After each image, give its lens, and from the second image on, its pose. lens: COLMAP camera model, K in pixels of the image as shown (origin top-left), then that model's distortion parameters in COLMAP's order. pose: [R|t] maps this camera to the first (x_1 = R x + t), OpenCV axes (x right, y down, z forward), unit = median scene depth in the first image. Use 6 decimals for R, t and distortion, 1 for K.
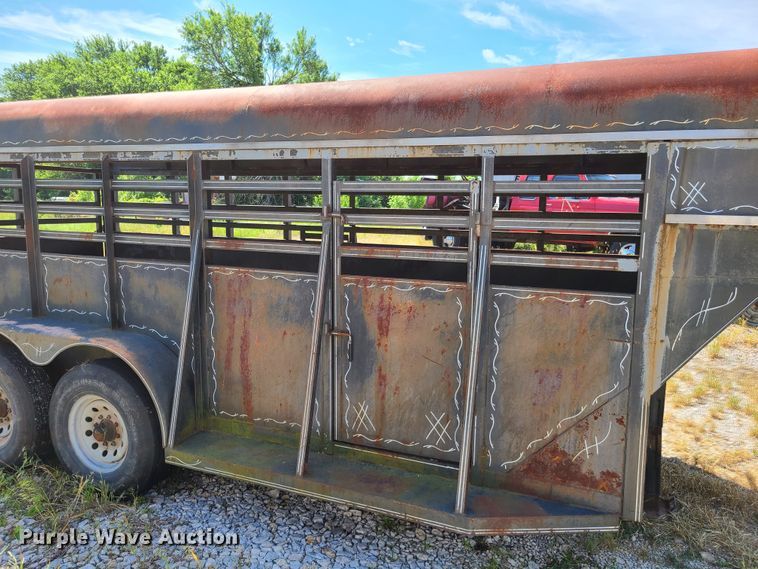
lens RADIAL K [[588.2, 0, 382.6], [0, 588.2, 287.1], [0, 0, 1]] dist [0.040687, -0.019189]
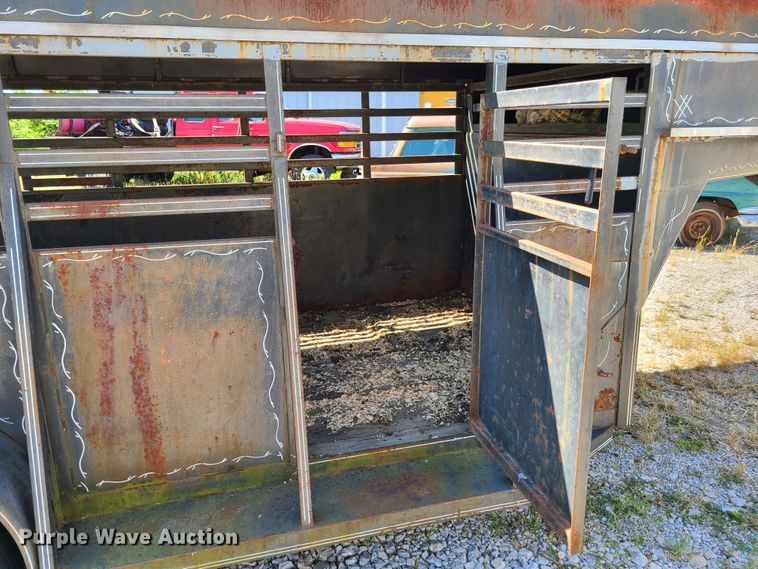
lens RADIAL K [[588.2, 0, 378.5], [0, 588.2, 286.6], [0, 0, 1]] dist [0.040687, -0.019189]
pose [[0.774937, -0.192873, 0.601891, -0.467077], [0.117689, 0.979680, 0.162409, -0.068265], [-0.620985, -0.055021, 0.781889, 0.424332]]
